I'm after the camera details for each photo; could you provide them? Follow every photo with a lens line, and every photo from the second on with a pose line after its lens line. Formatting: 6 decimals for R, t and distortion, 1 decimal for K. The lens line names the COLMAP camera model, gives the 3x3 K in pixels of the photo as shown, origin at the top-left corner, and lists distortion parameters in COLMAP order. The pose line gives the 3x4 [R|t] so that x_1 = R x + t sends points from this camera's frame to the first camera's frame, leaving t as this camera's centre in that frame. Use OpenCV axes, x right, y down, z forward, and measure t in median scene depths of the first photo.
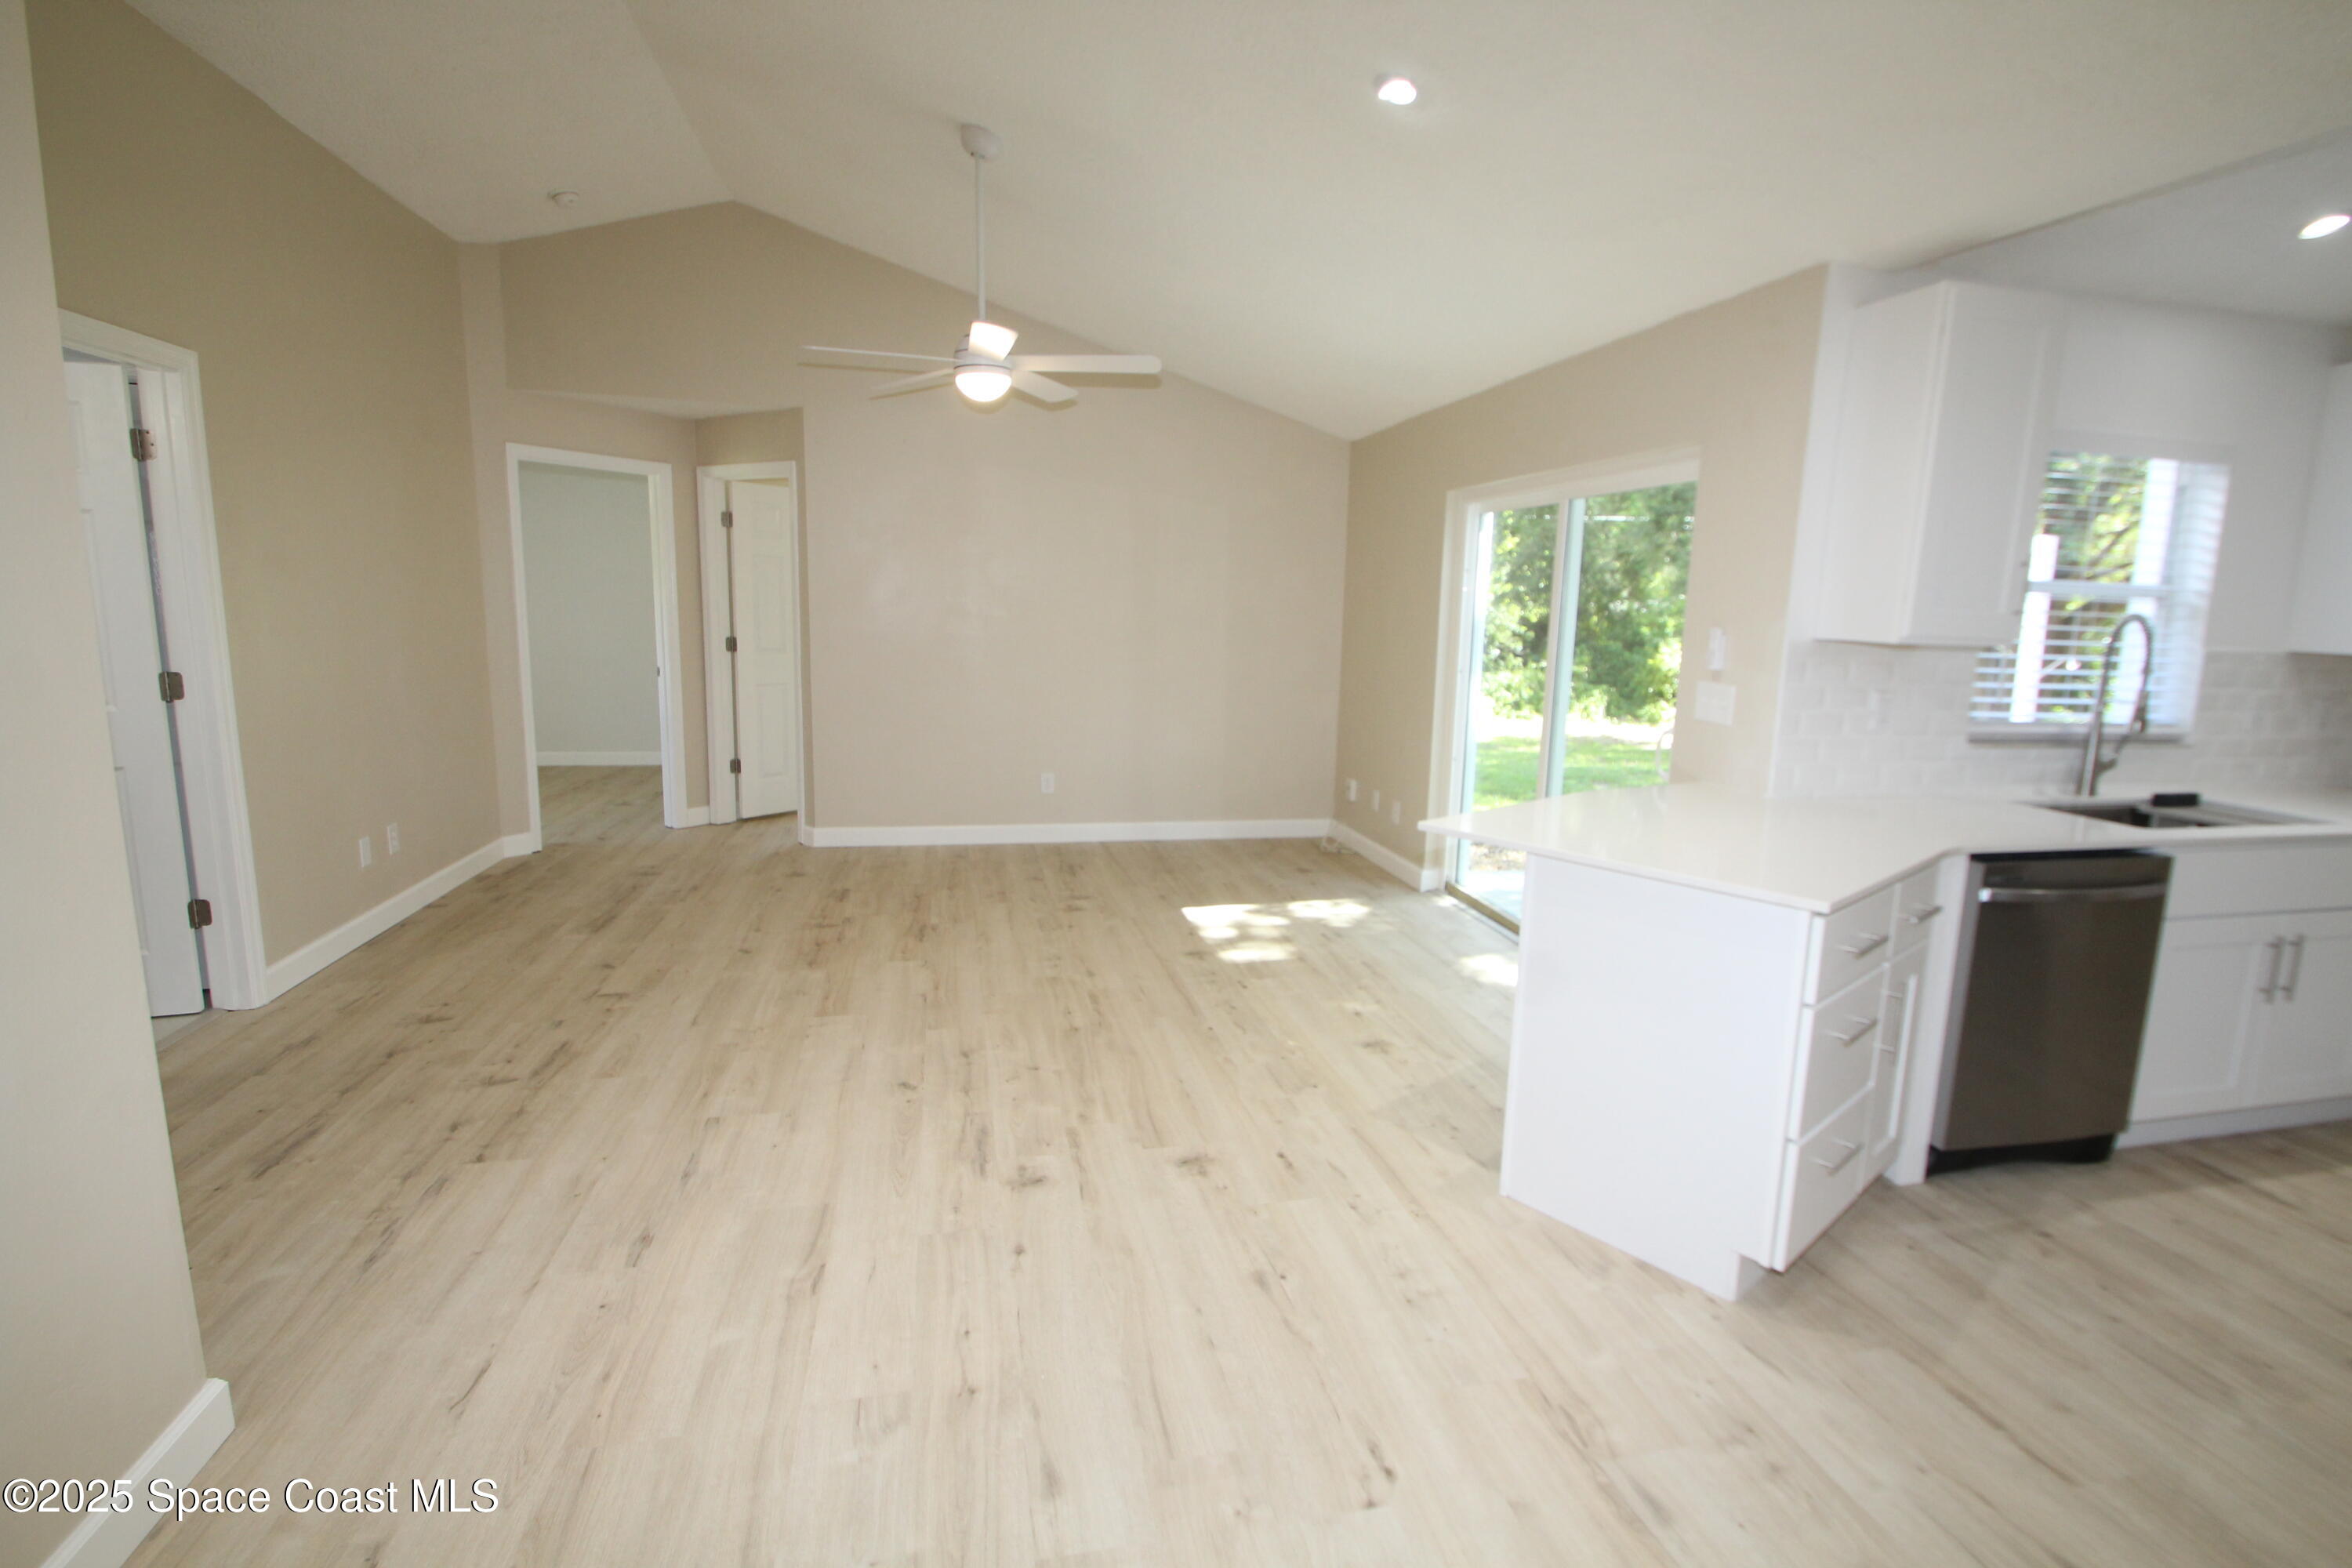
lens RADIAL K [[1107.0, 0, 1197.8], [0, 1107.0, 776.3], [0, 0, 1]] dist [0.002113, -0.011190]
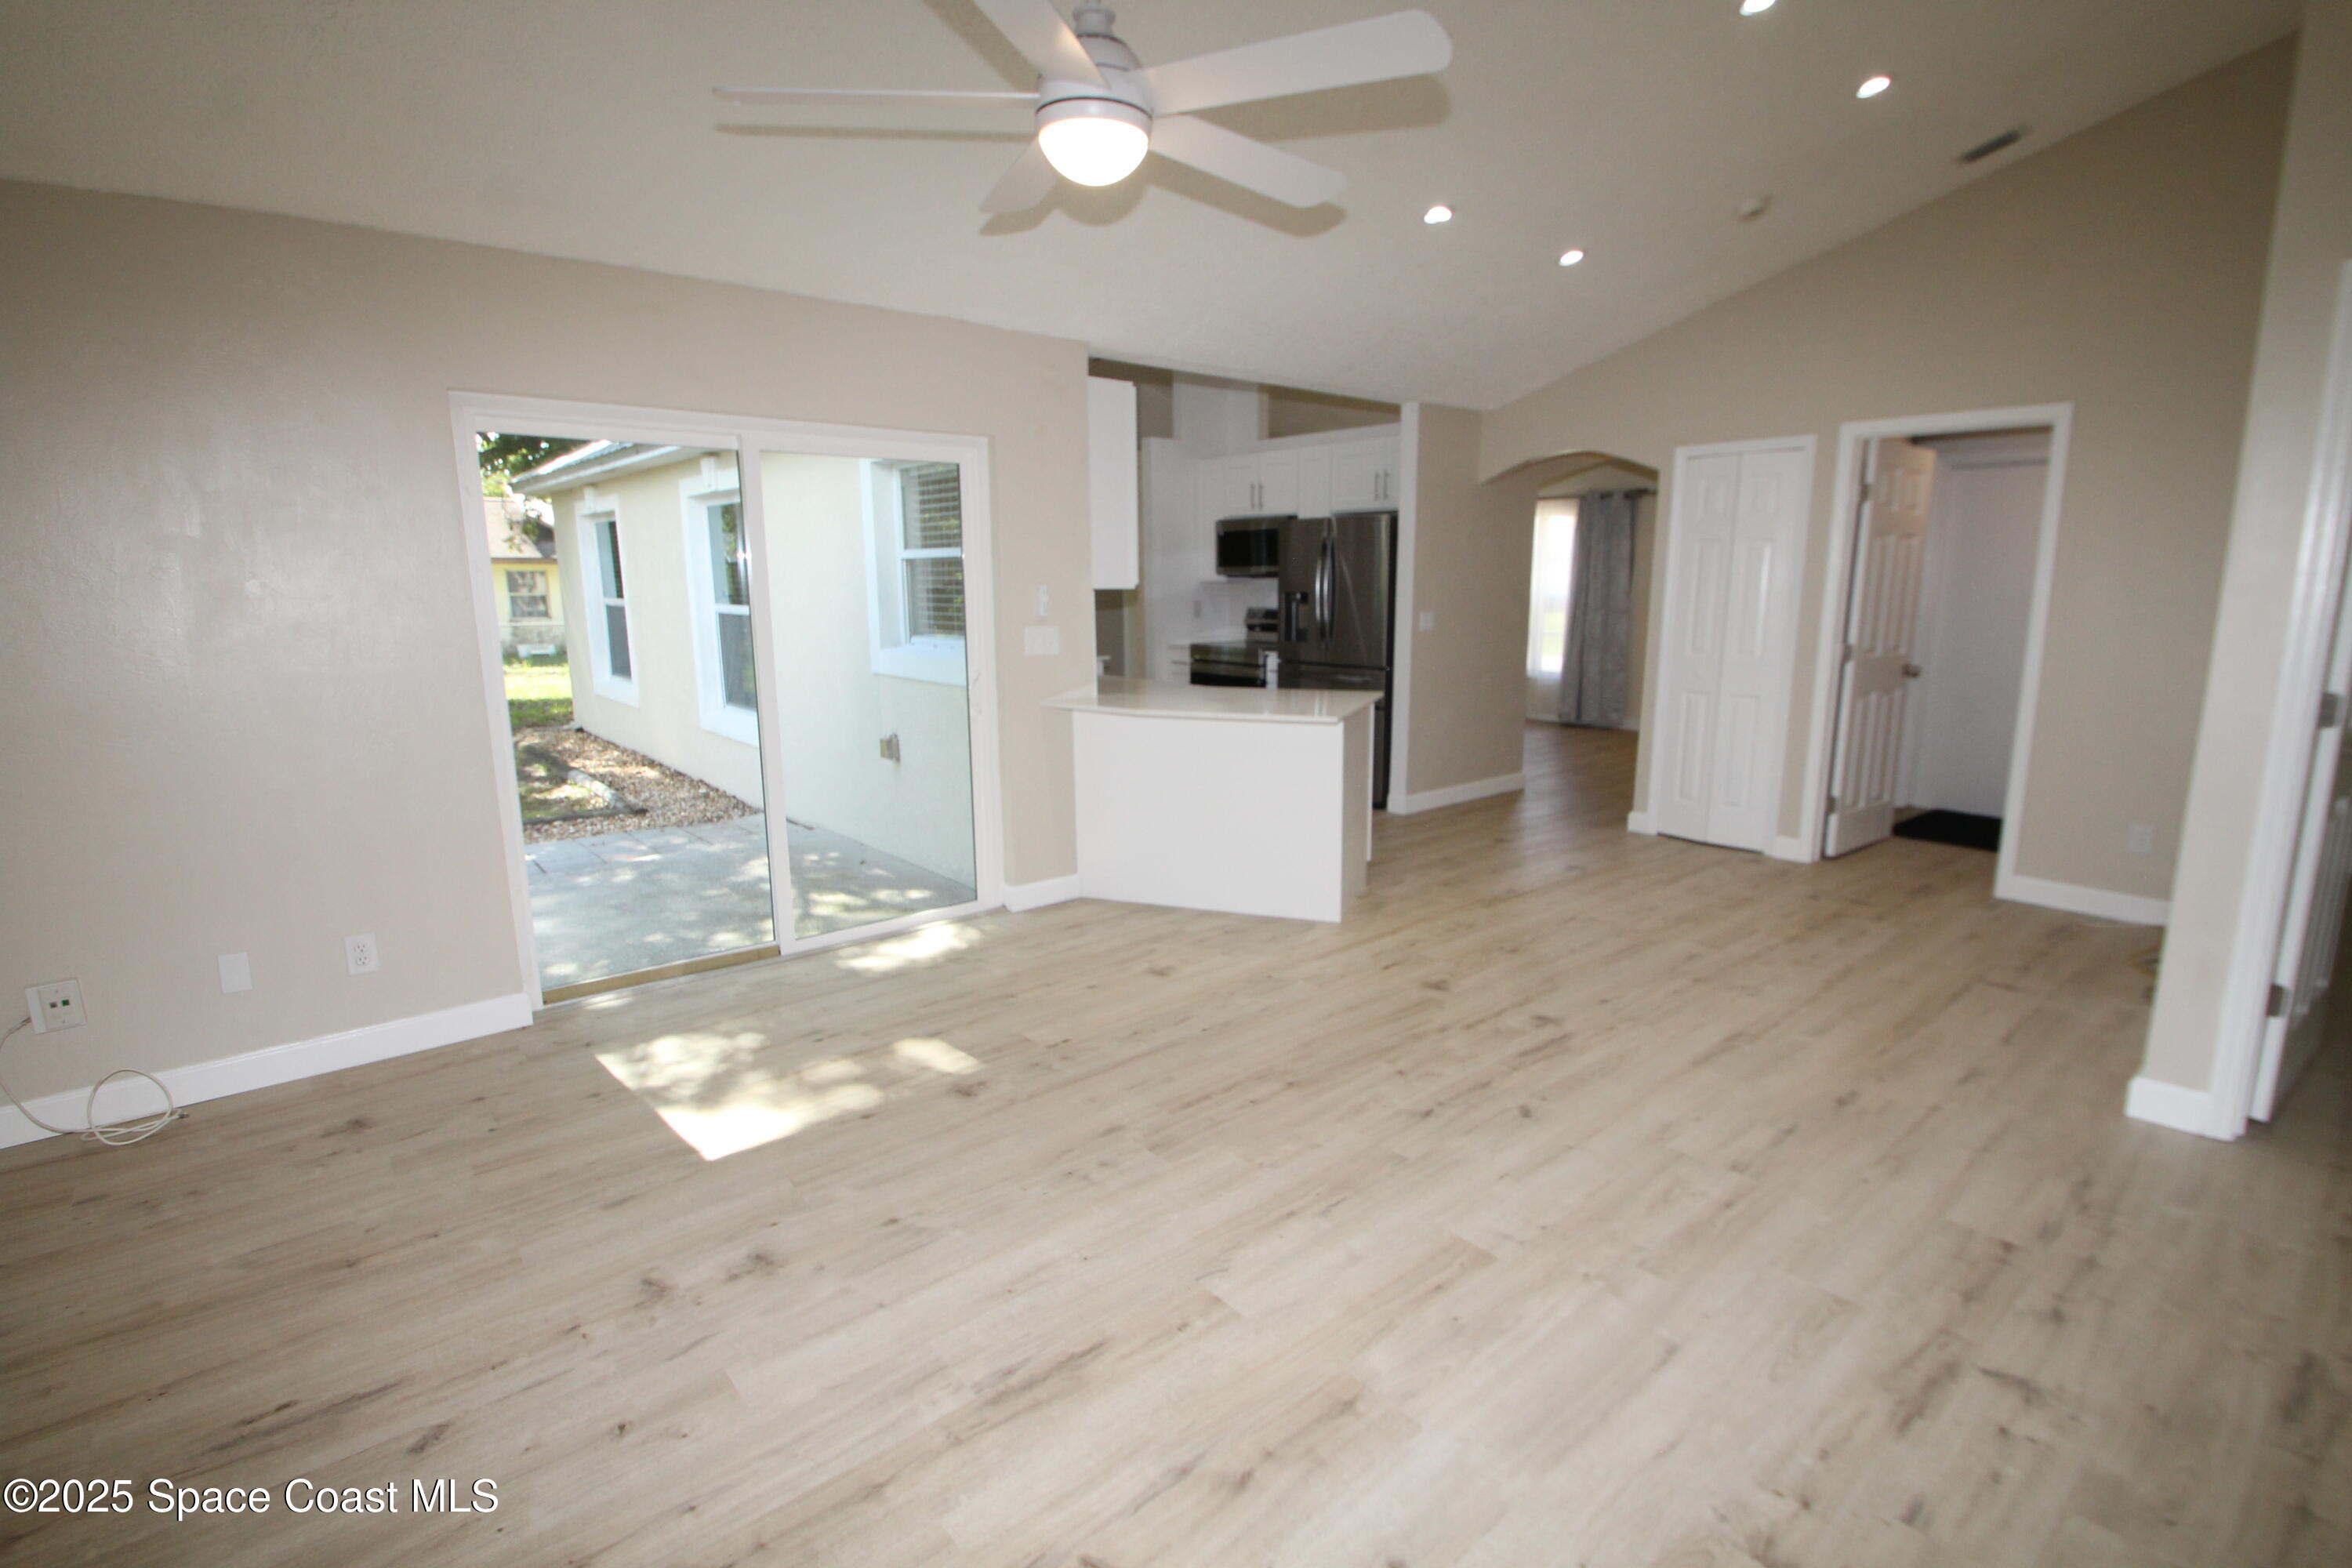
lens RADIAL K [[1107.0, 0, 1196.4], [0, 1107.0, 785.0], [0, 0, 1]] dist [0.002113, -0.011190]
pose [[-0.471505, -0.190815, 0.860972, -0.859793], [0.129068, 0.950865, 0.281421, -0.269150], [-0.872367, 0.243816, -0.423710, 1.536774]]
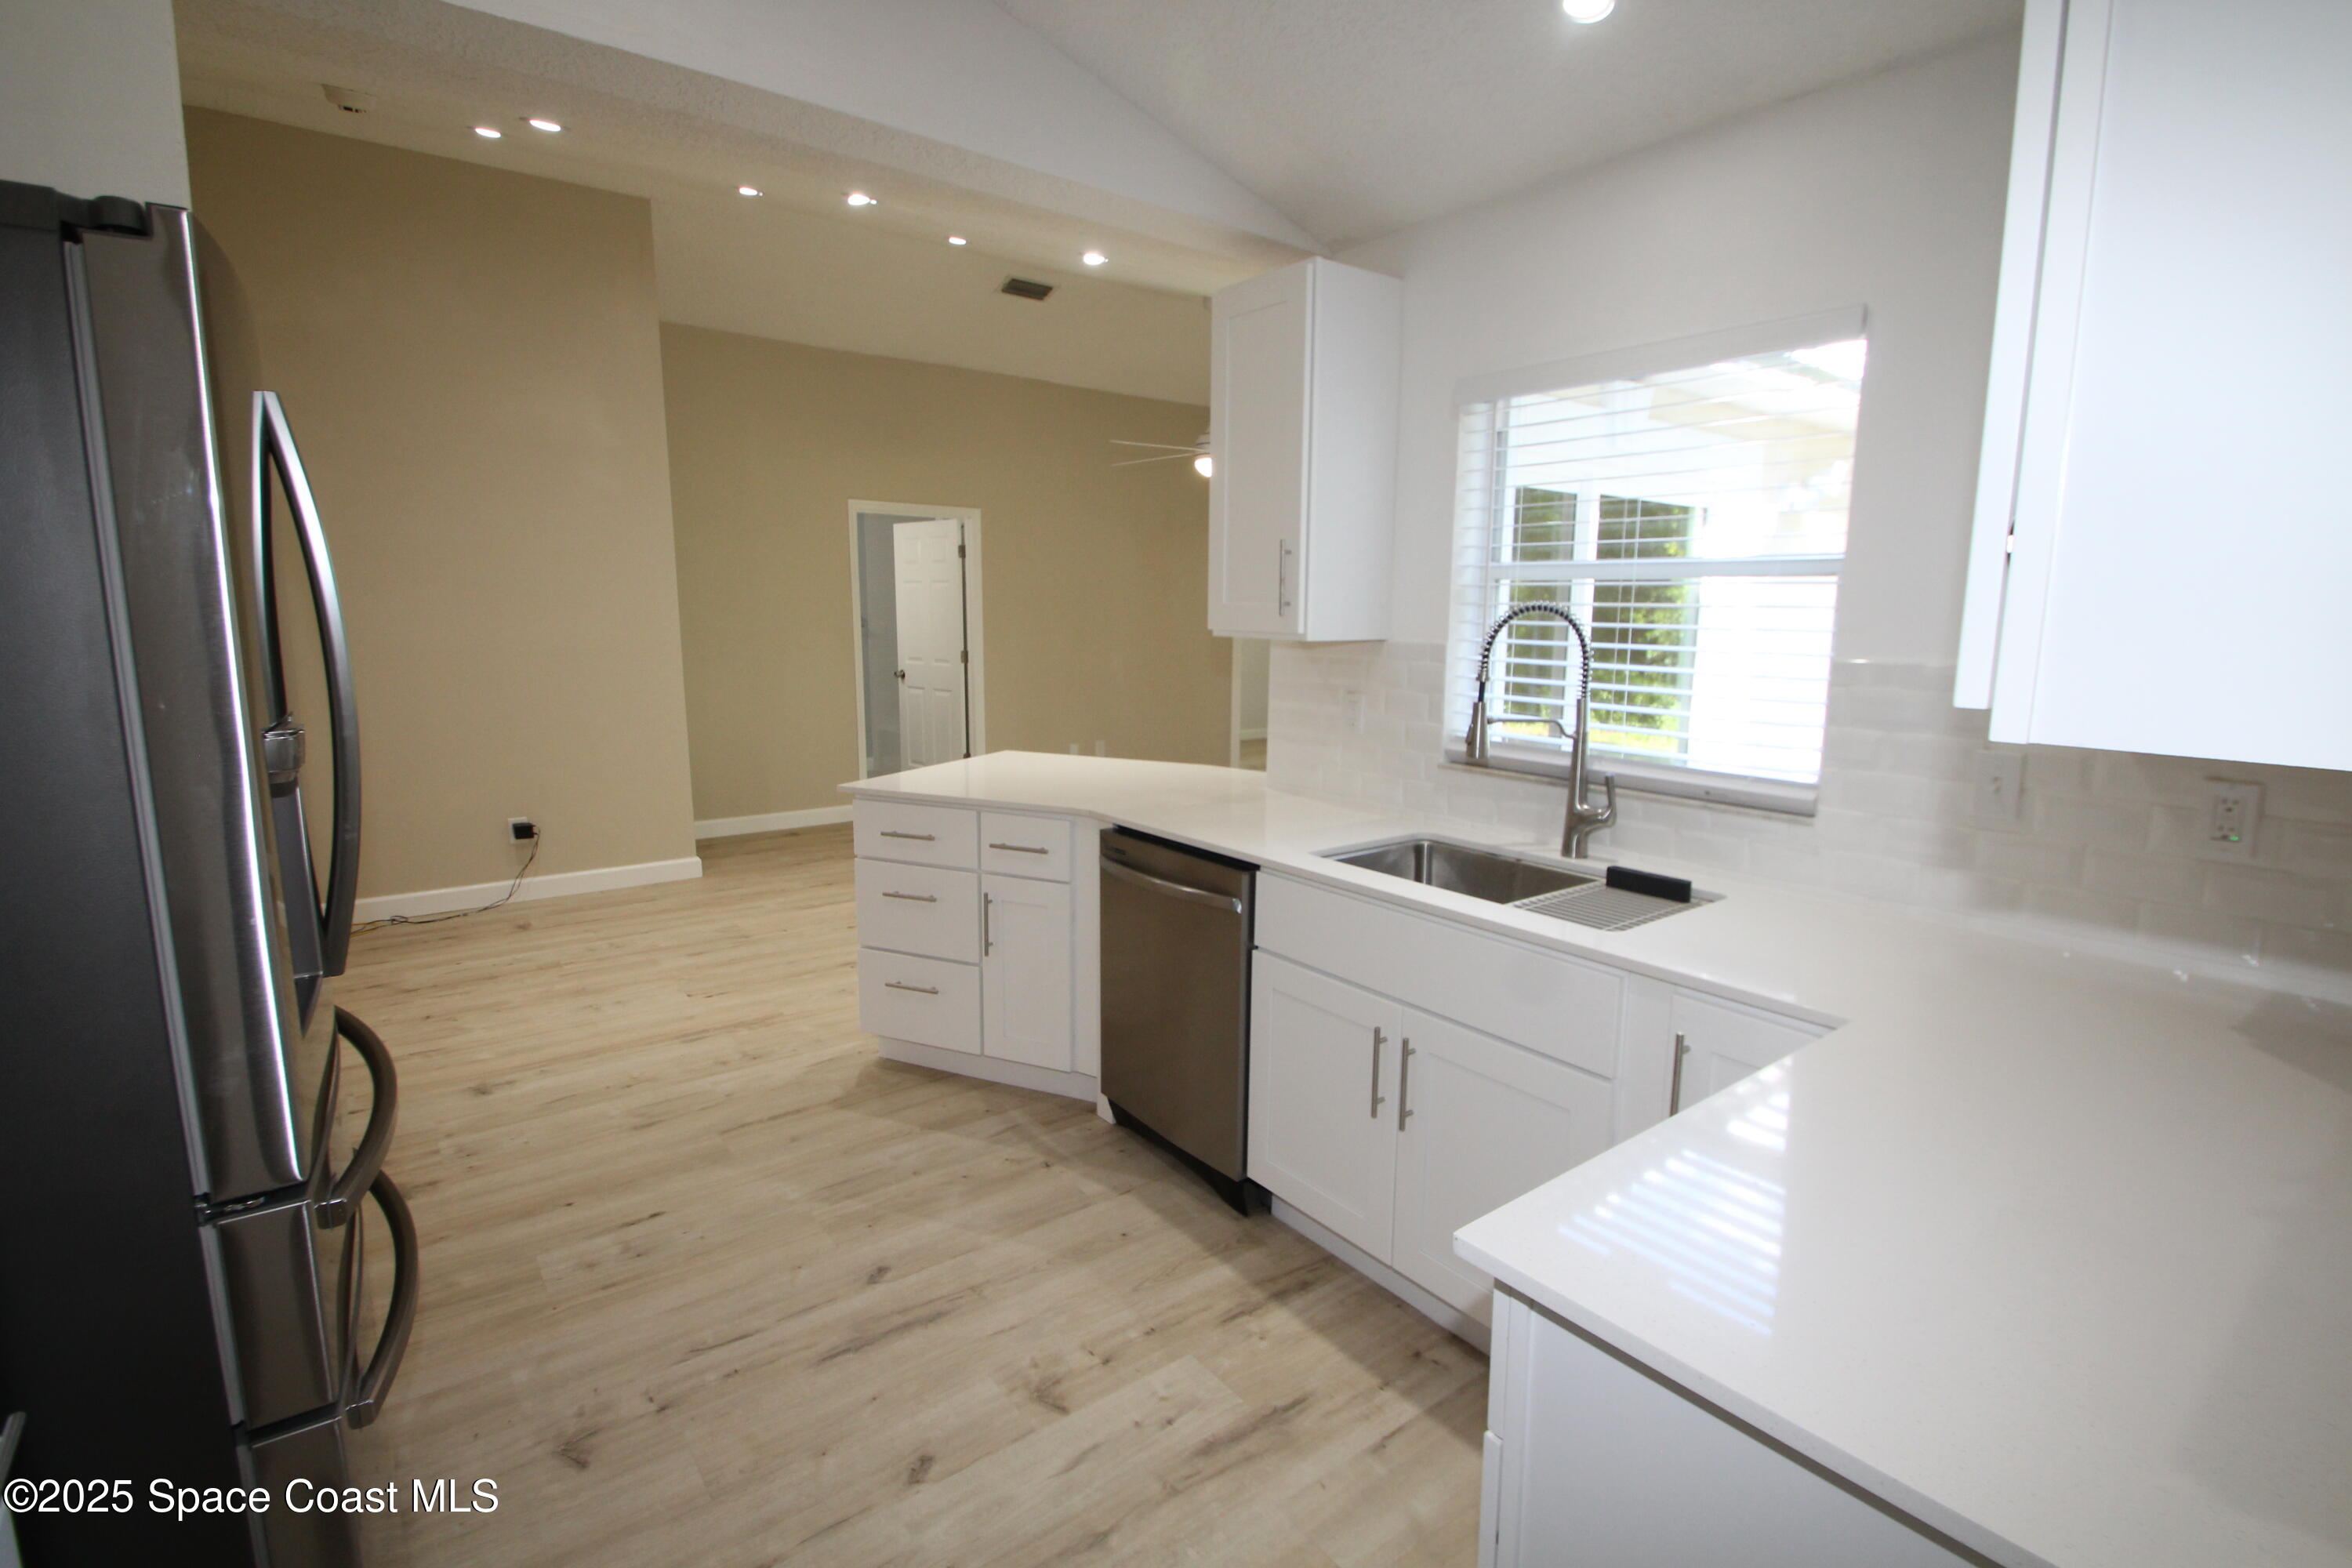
lens RADIAL K [[1107.0, 0, 1191.7], [0, 1107.0, 773.9], [0, 0, 1]] dist [0.002113, -0.011190]
pose [[0.417197, 0.113524, -0.901698, 1.412685], [-0.145416, 0.987723, 0.057074, -0.043063], [0.897107, 0.107310, 0.428583, 0.485609]]
